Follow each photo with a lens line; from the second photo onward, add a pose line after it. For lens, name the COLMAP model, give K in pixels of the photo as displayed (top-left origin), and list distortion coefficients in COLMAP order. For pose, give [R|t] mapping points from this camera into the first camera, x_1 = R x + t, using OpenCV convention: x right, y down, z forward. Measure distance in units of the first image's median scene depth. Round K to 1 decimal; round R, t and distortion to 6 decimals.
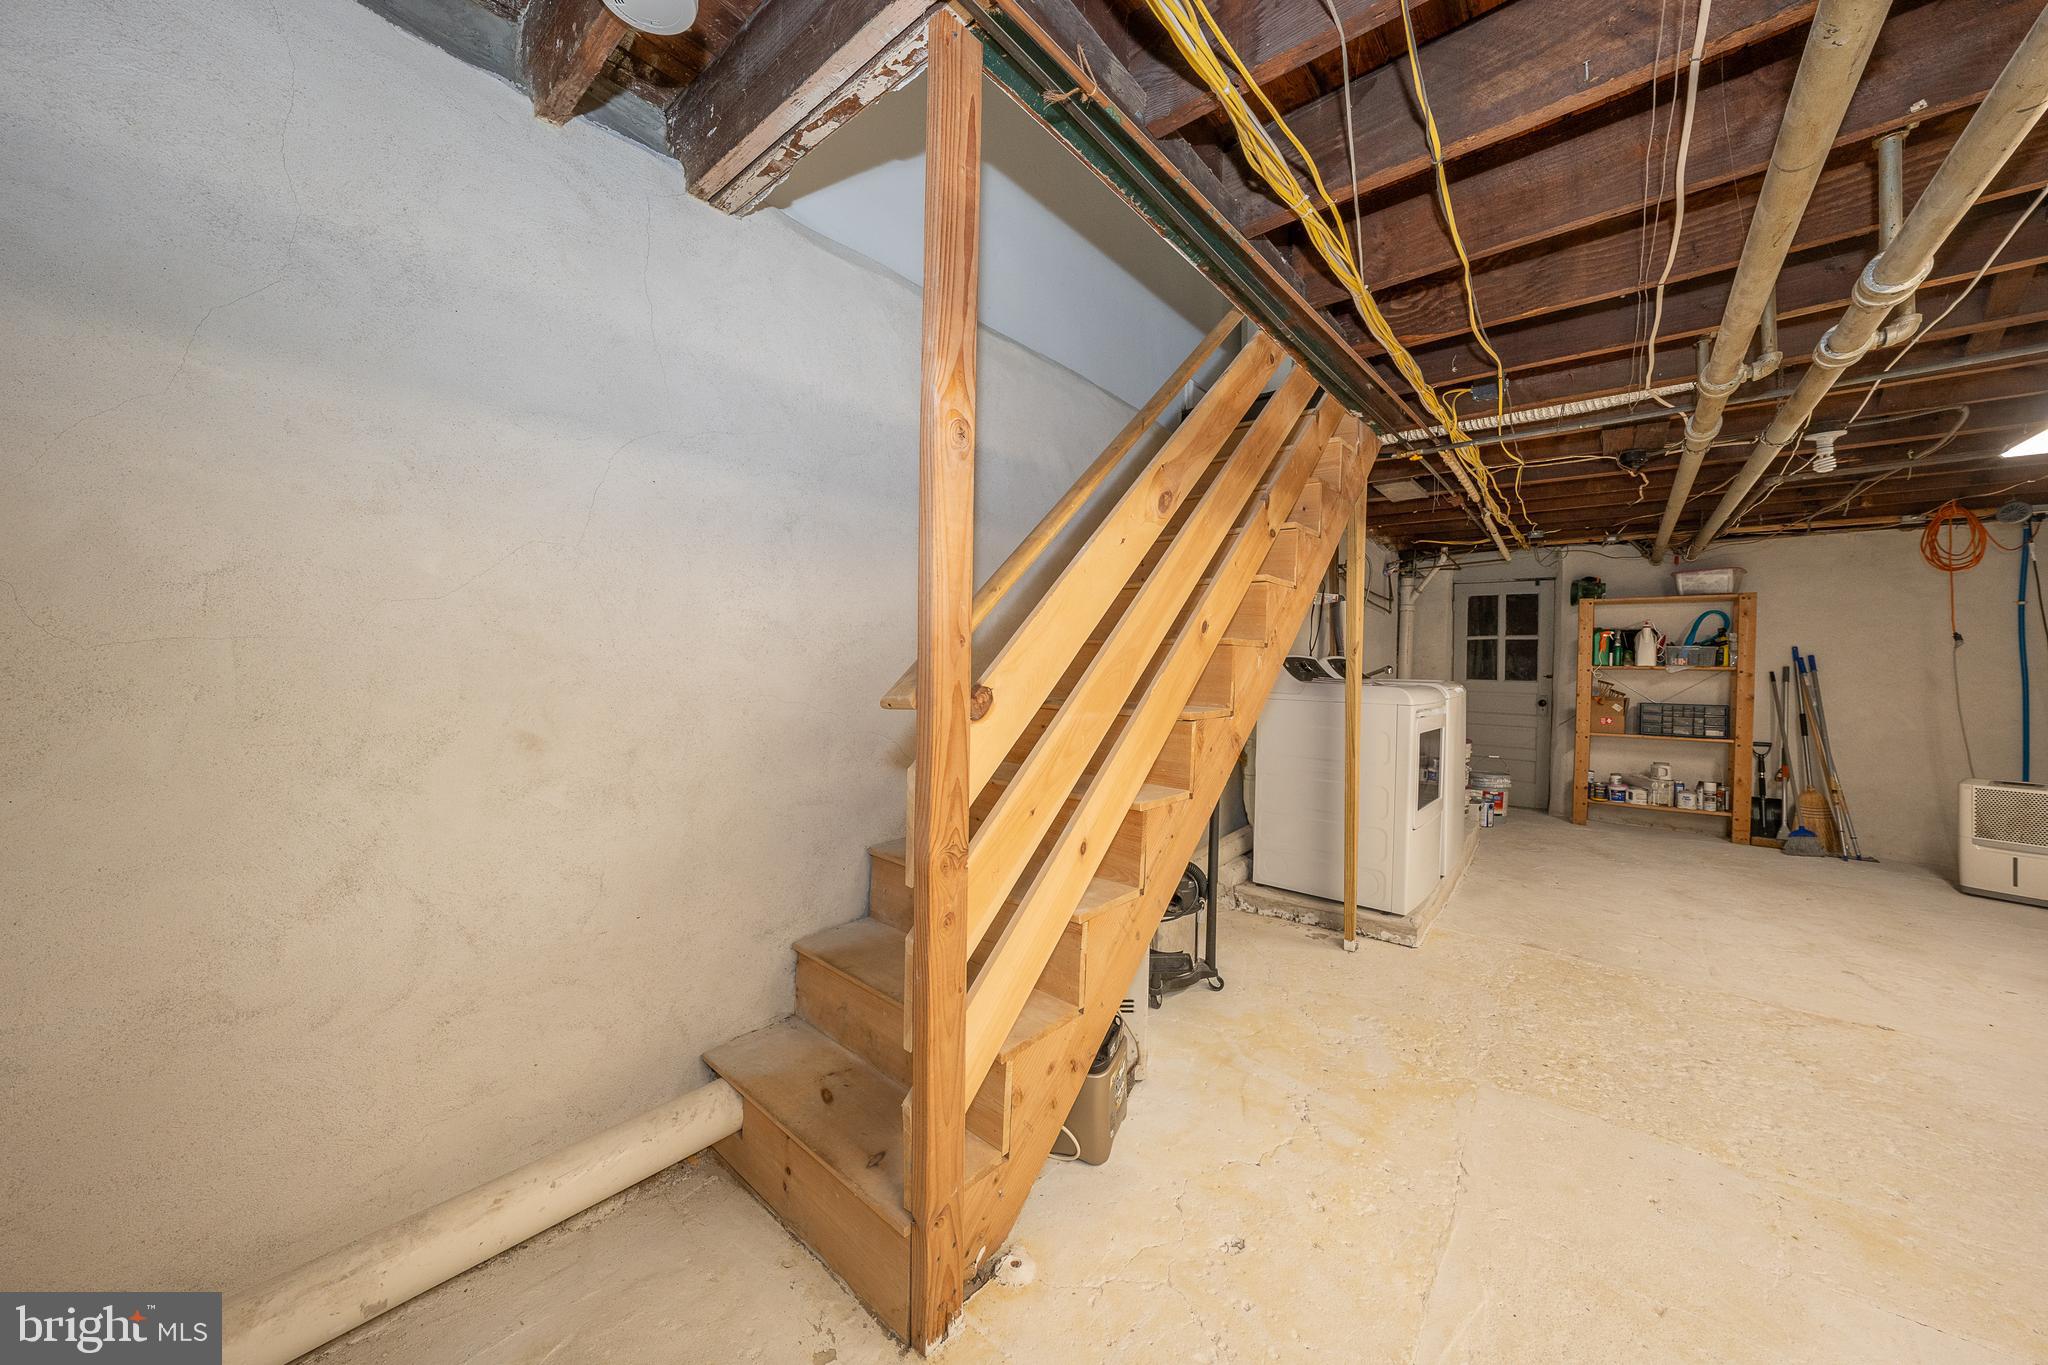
lens RADIAL K [[700.9, 0, 1031.1], [0, 700.9, 673.7], [0, 0, 1]] dist [-0.021986, 0.003349]
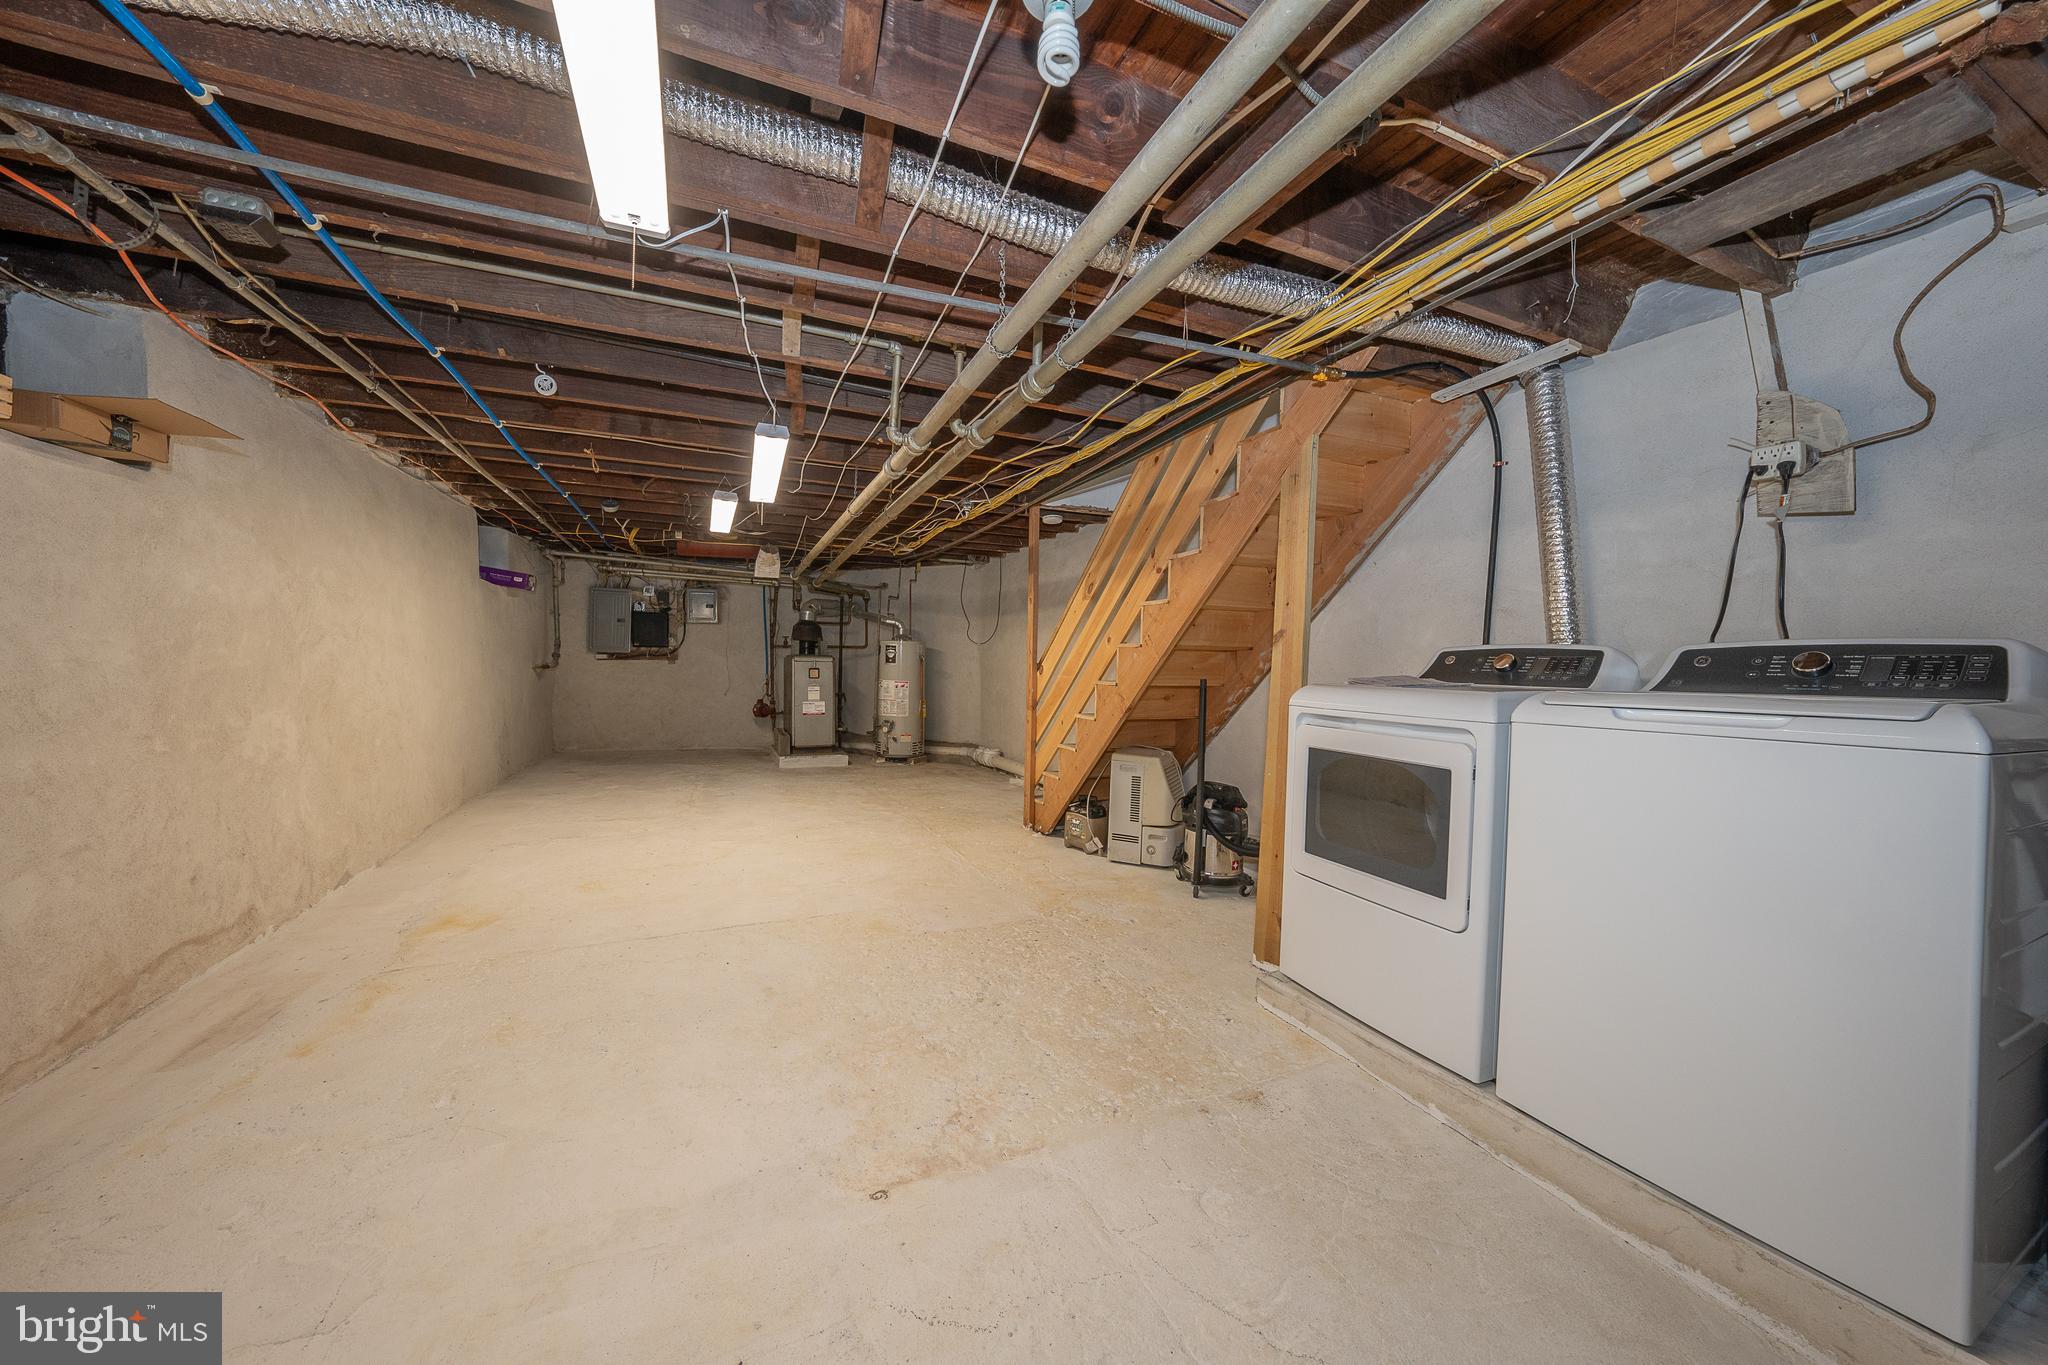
lens RADIAL K [[700.9, 0, 1022.0], [0, 700.9, 673.1], [0, 0, 1]] dist [-0.021986, 0.003349]
pose [[-0.445929, -0.010601, -0.895006, 1.746191], [-0.037543, 0.999271, 0.006870, 0.018993], [0.894281, 0.036665, -0.446002, 1.364819]]
